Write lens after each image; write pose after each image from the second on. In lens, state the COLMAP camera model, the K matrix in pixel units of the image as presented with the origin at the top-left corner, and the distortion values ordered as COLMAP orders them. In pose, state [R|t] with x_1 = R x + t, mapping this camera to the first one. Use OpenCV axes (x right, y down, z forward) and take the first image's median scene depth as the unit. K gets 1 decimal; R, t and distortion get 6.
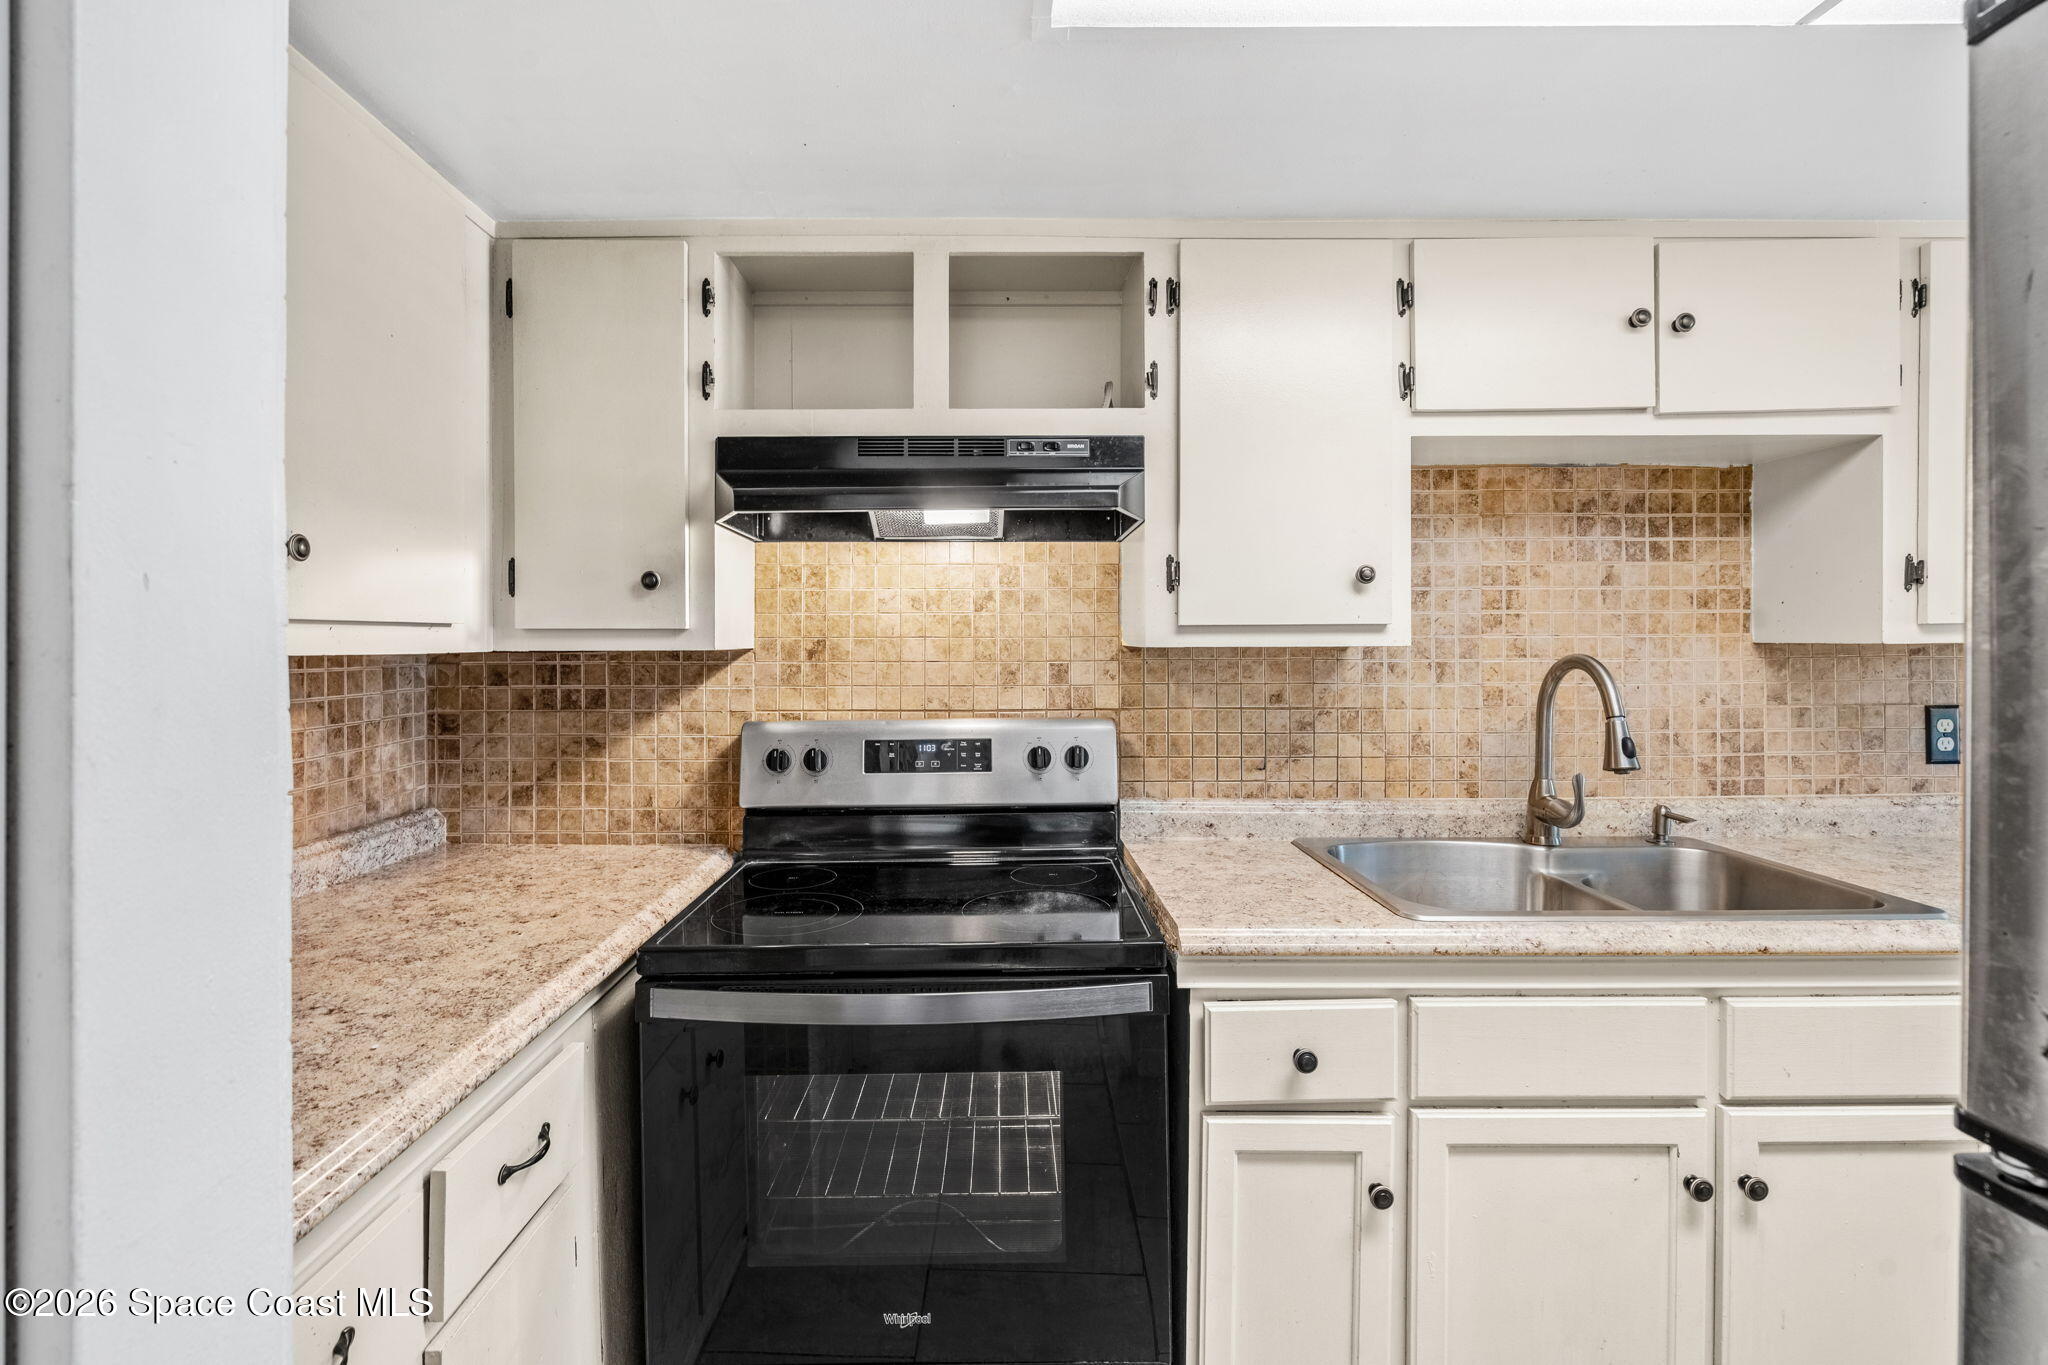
lens RADIAL K [[940.7, 0, 990.6], [0, 940.7, 649.7], [0, 0, 1]] dist [-0.003631, 0.001431]
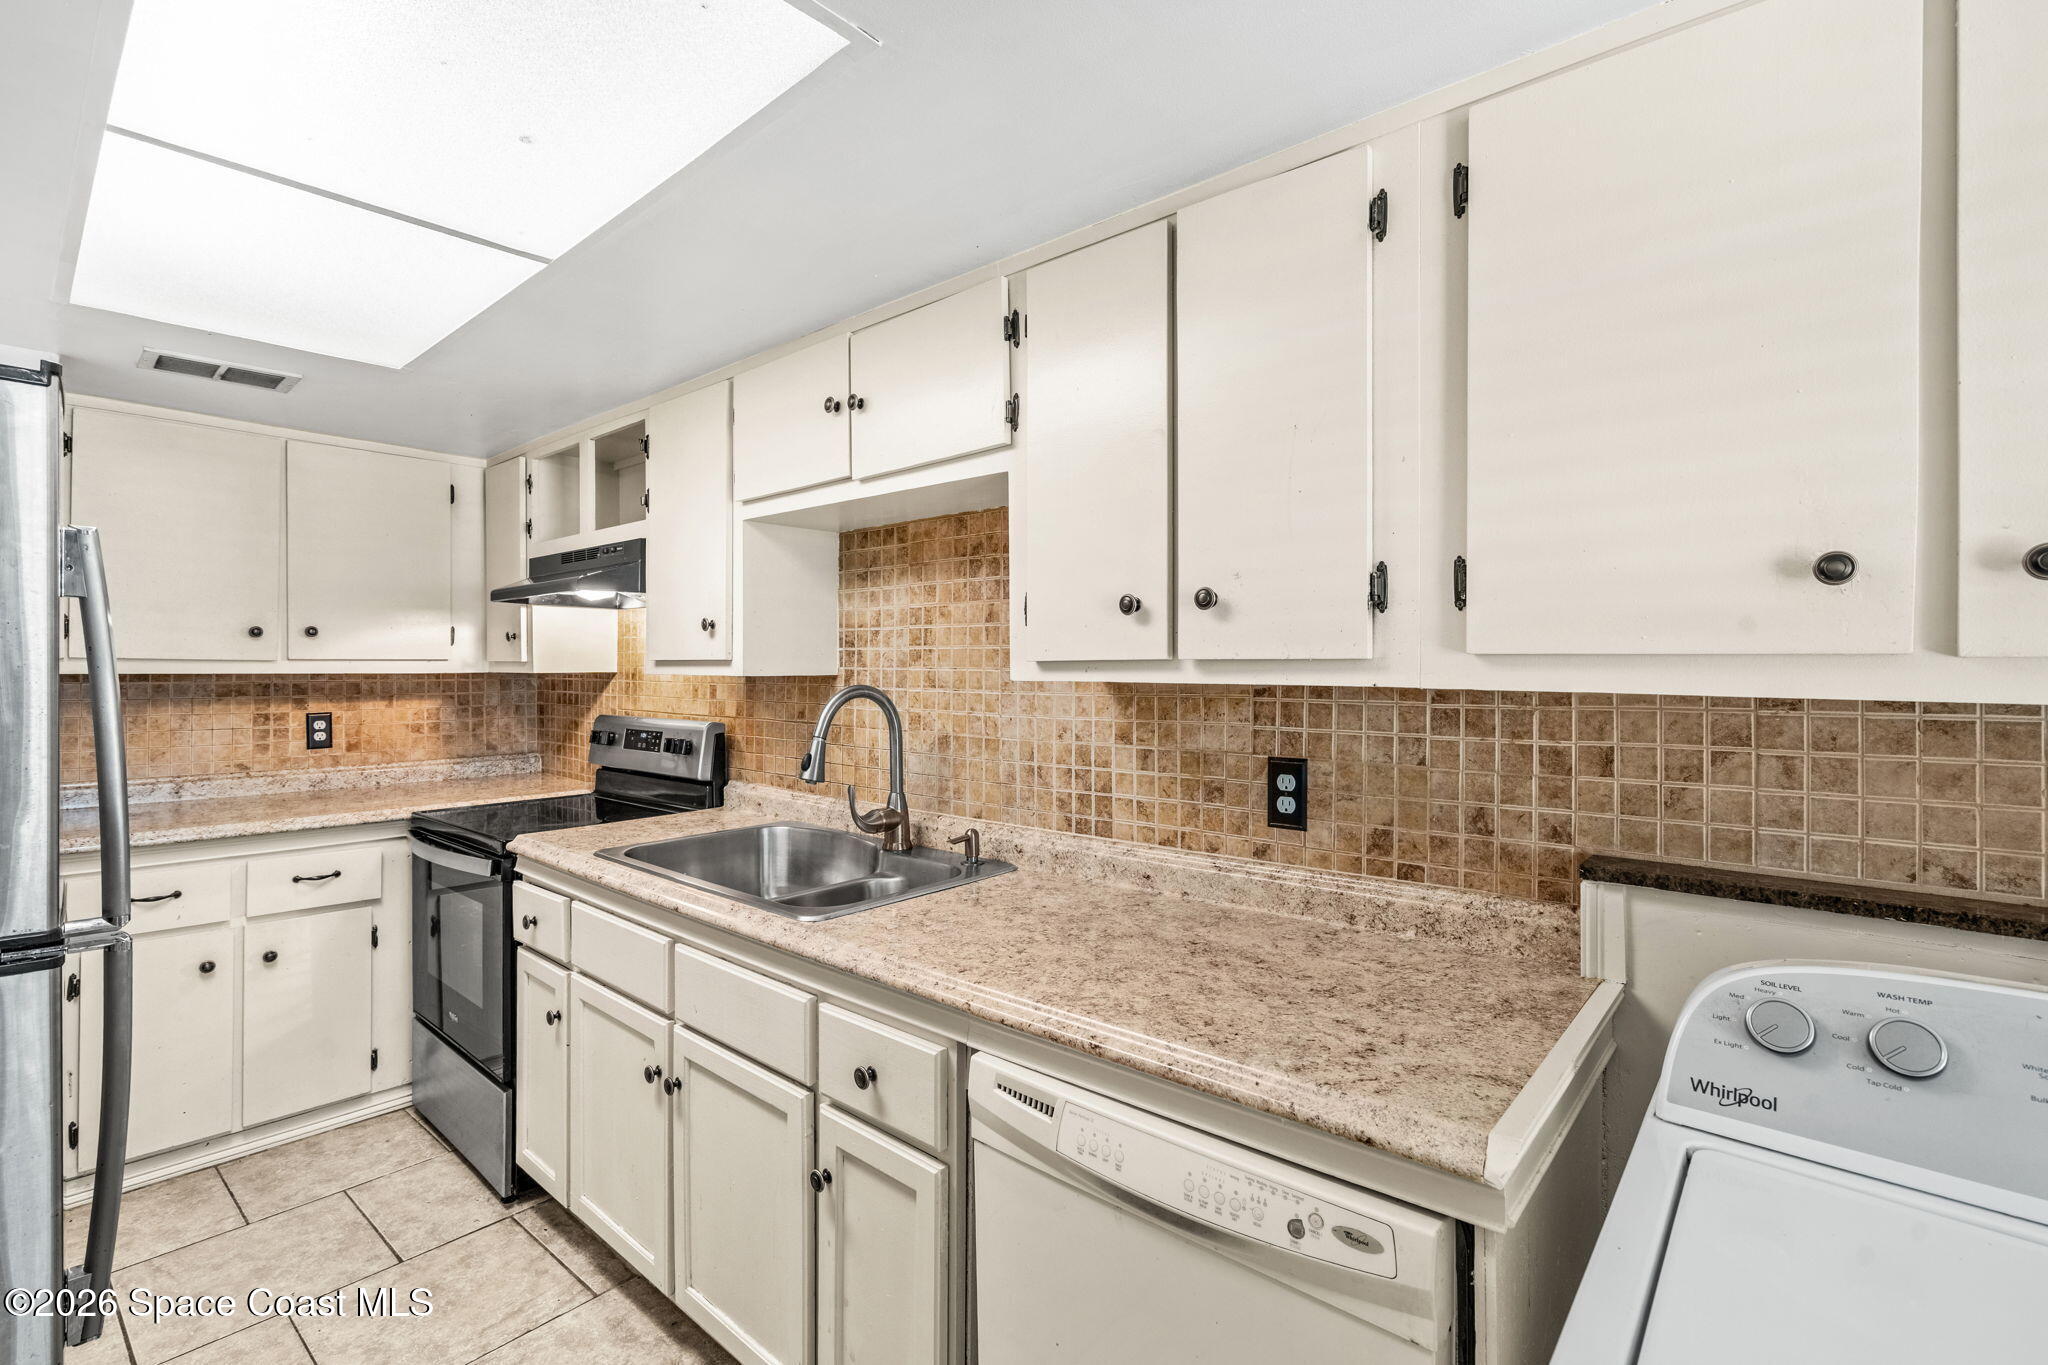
lens RADIAL K [[920.4, 0, 1013.4], [0, 920.4, 674.5], [0, 0, 1]] dist [-0.005791, 0.001186]
pose [[0.746912, 0.013037, -0.664795, 1.374647], [-0.011839, 0.999910, 0.006309, -0.016032], [0.664818, 0.003158, 0.746999, 0.236906]]
